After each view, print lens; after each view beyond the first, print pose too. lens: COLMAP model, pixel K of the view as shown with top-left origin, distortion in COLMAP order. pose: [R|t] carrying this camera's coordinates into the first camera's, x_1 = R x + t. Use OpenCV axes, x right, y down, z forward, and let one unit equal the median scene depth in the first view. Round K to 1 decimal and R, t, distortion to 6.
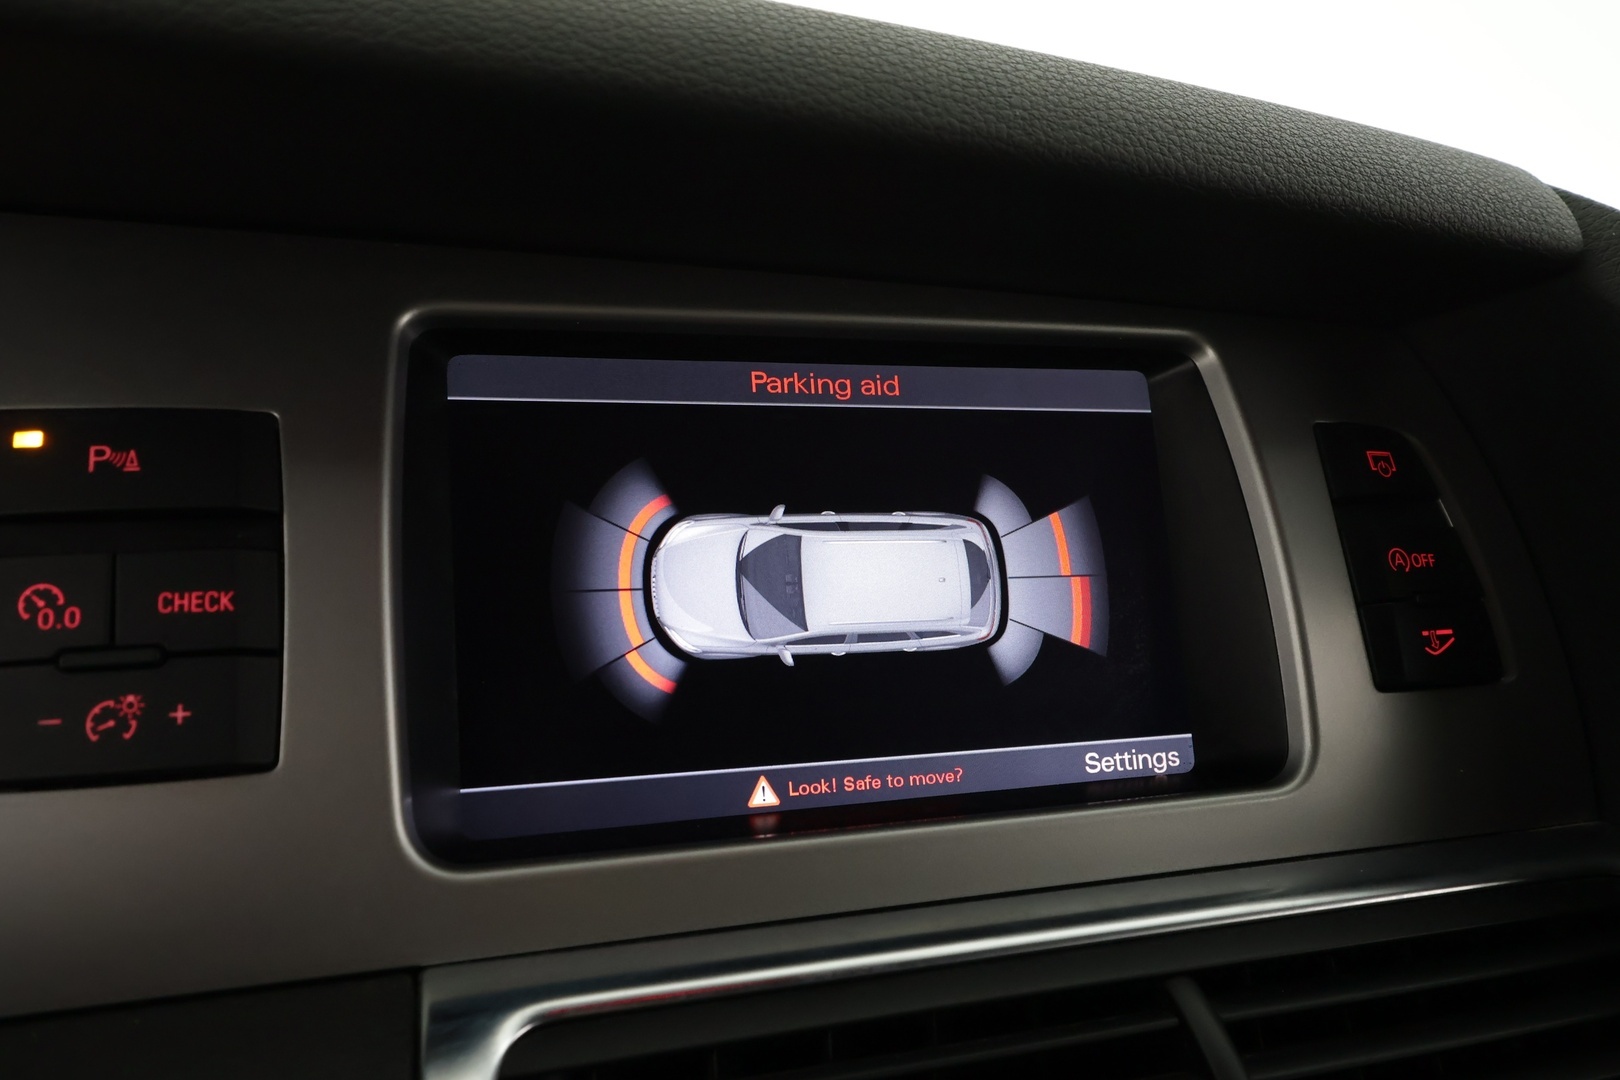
lens RADIAL K [[1312.6, 0, 806.0], [0, 1312.6, 530.2], [0, 0, 1]] dist [0.011364, -0.002397]
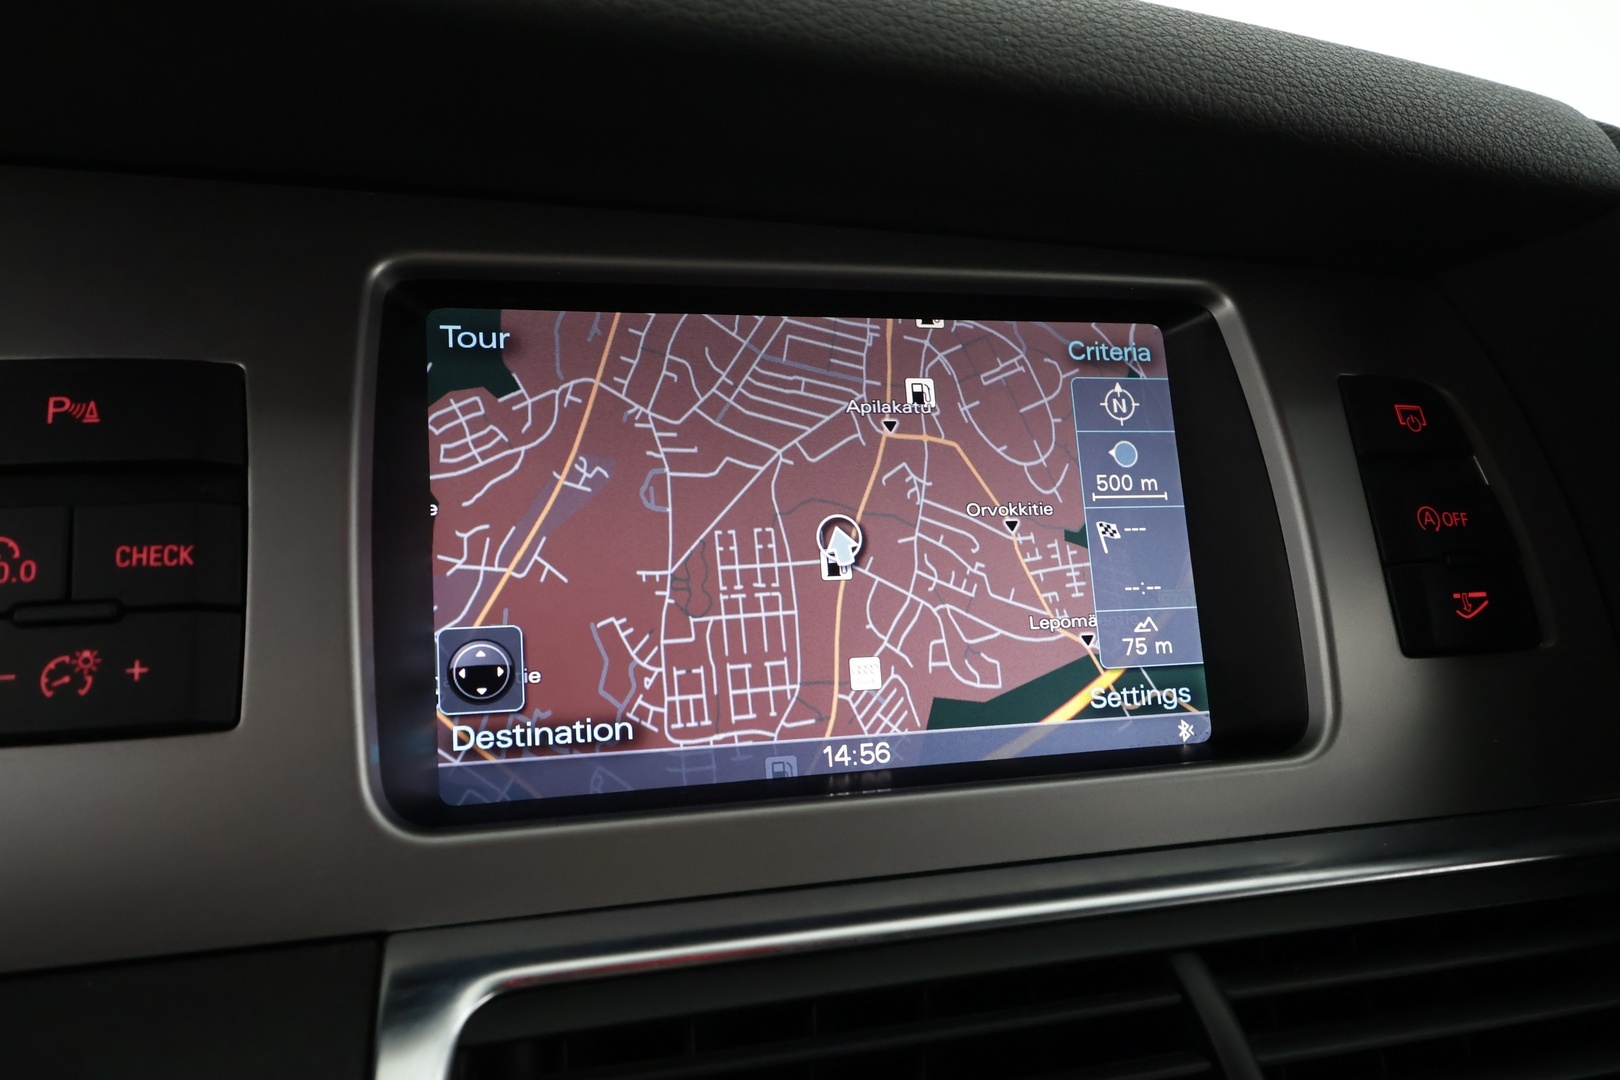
lens RADIAL K [[1312.6, 0, 800.9], [0, 1312.6, 529.2], [0, 0, 1]] dist [0.011364, -0.002397]
pose [[0.999073, -0.003723, -0.042892, 0.051141], [0.004068, 0.999960, 0.007951, 0.026608], [0.042861, -0.008119, 0.999048, 0.044158]]
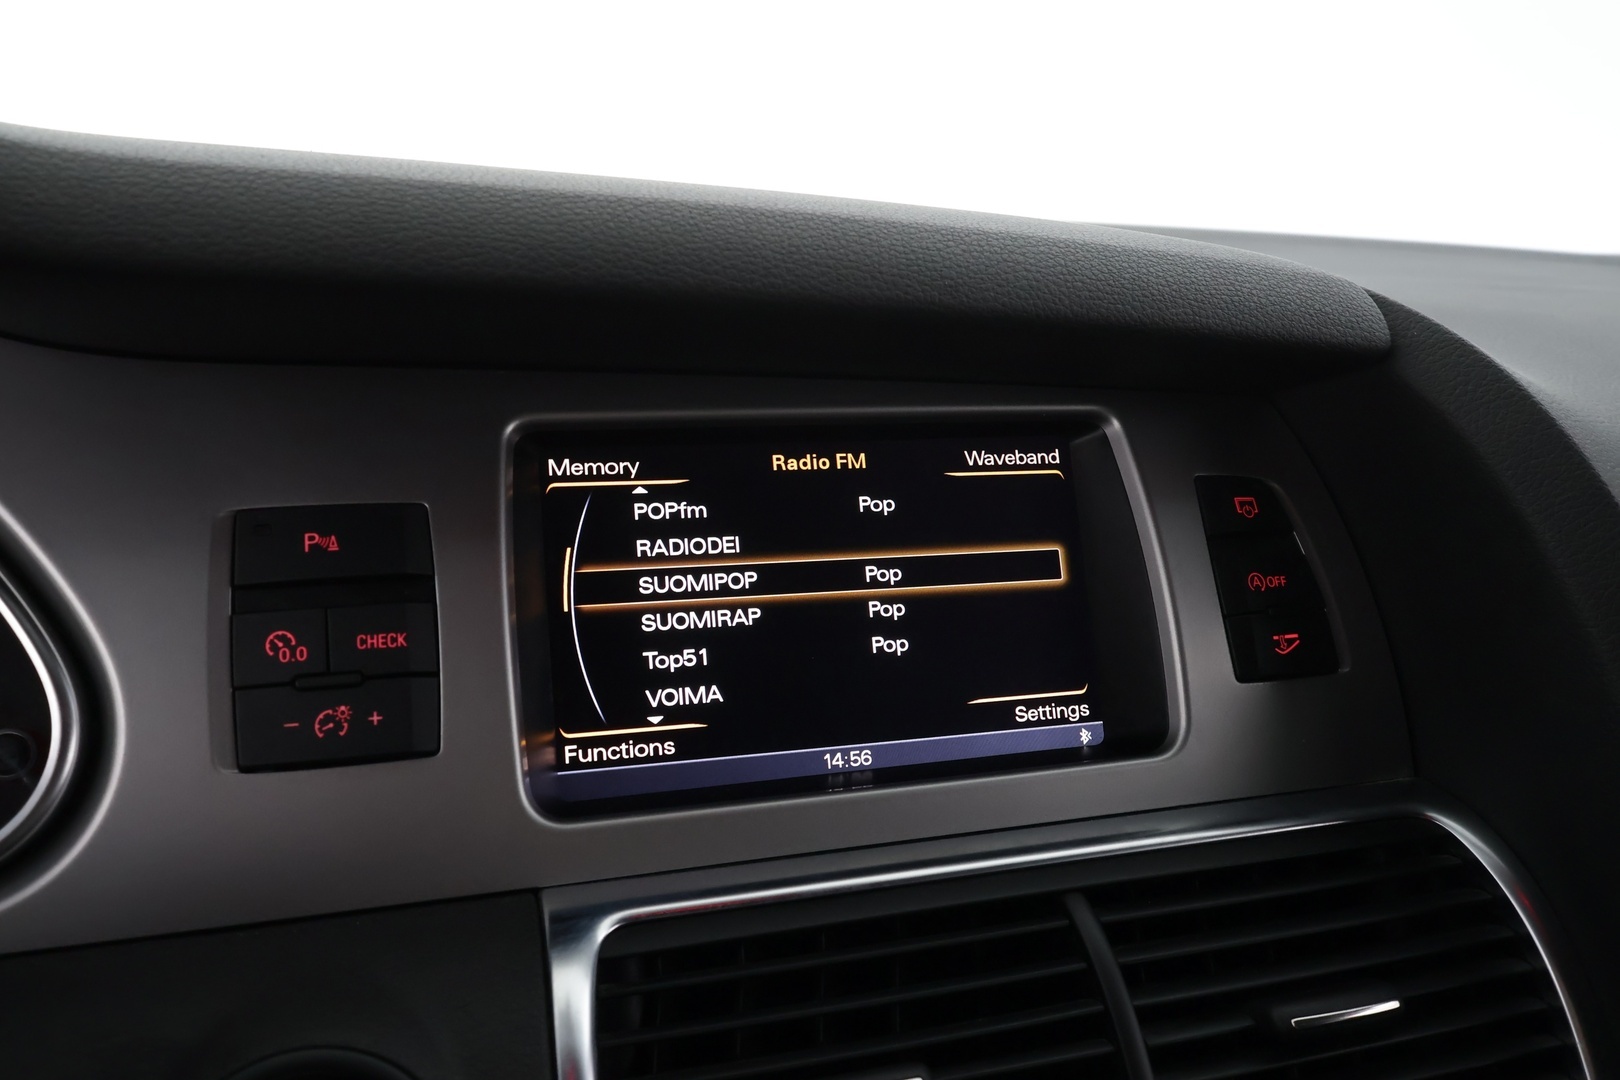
lens RADIAL K [[1312.6, 0, 802.8], [0, 1312.6, 528.3], [0, 0, 1]] dist [0.011364, -0.002397]
pose [[0.999712, -0.014847, -0.018861, 0.029499], [0.015372, 0.999489, 0.028019, -0.095134], [0.018435, -0.028301, 0.999429, -0.406536]]
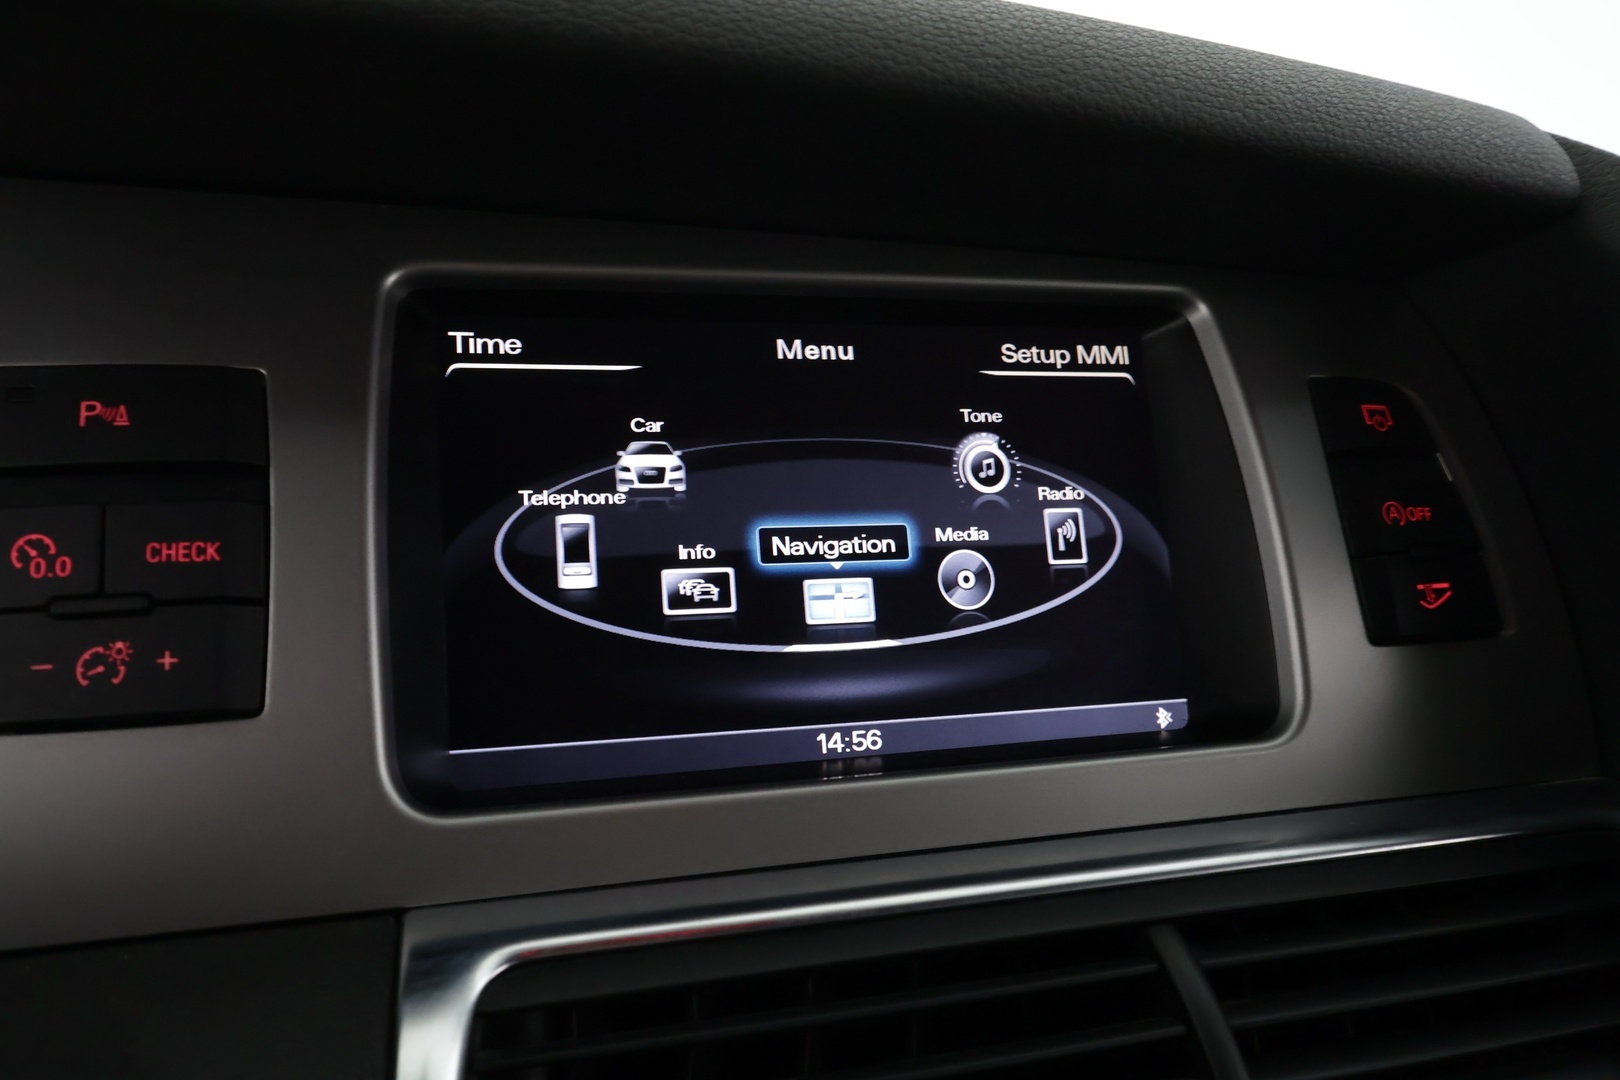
lens RADIAL K [[1312.6, 0, 800.5], [0, 1312.6, 524.8], [0, 0, 1]] dist [0.011364, -0.002397]
pose [[0.999421, -0.007227, -0.033259, 0.046773], [0.007397, 0.999960, 0.004984, 0.029197], [0.033222, -0.005227, 0.999434, -0.007164]]
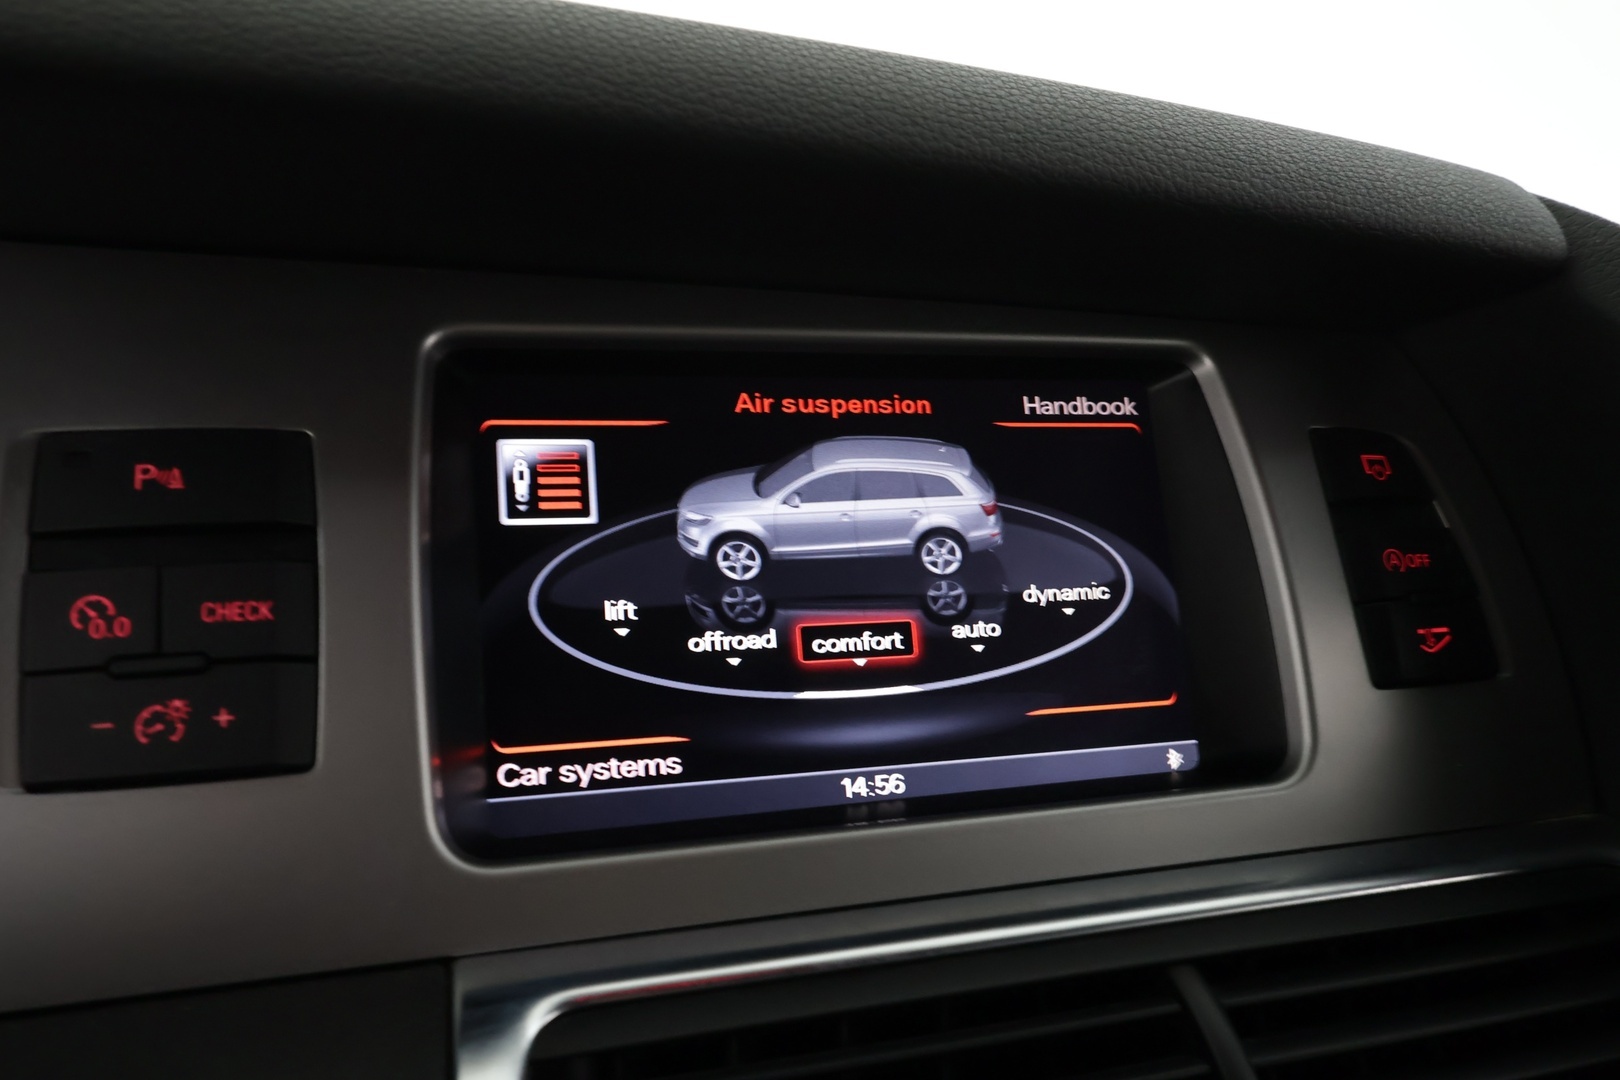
lens RADIAL K [[1312.6, 0, 804.7], [0, 1312.6, 528.7], [0, 0, 1]] dist [0.011364, -0.002397]
pose [[0.999793, -0.012460, -0.016080, 0.008941], [0.012264, 0.999850, -0.012222, 0.006024], [0.016230, 0.012022, 0.999796, -0.045134]]
